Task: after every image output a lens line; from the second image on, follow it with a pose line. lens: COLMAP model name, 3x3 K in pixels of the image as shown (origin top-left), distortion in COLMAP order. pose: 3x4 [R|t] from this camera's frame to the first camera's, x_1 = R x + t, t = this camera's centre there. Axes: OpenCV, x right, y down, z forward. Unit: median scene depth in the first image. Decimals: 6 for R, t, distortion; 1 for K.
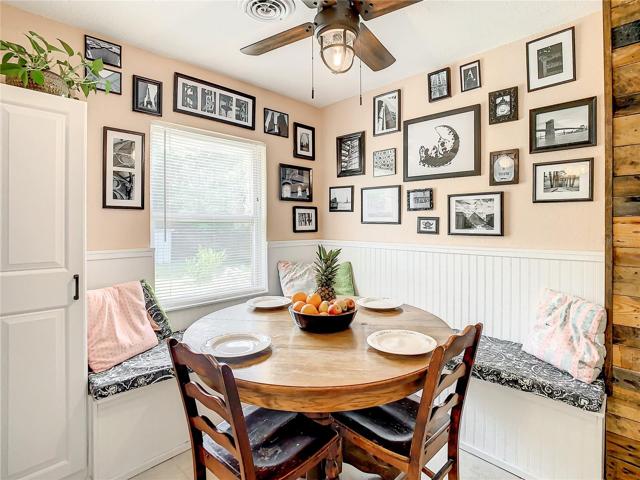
lens RADIAL K [[332.0, 0, 320.9], [0, 332.0, 223.2], [0, 0, 1]] dist [-0.017532, -0.000954]
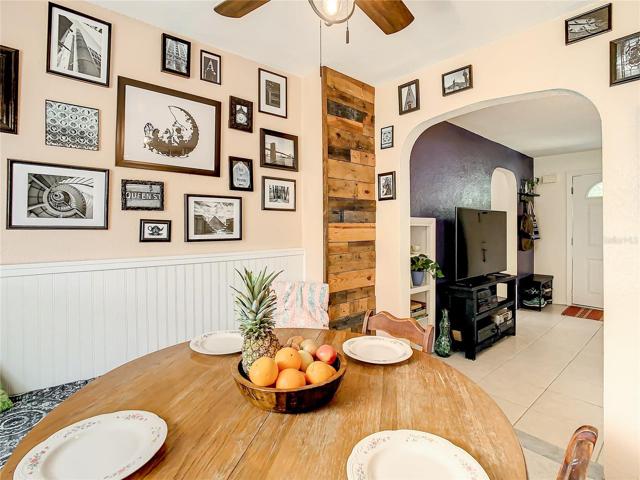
lens RADIAL K [[332.0, 0, 320.9], [0, 332.0, 223.2], [0, 0, 1]] dist [-0.017532, -0.000954]
pose [[0.073126, 0.008120, 0.997290, -0.443721], [0.001006, 0.999966, -0.008215, -0.004805], [-0.997322, 0.001604, 0.073115, 0.638561]]
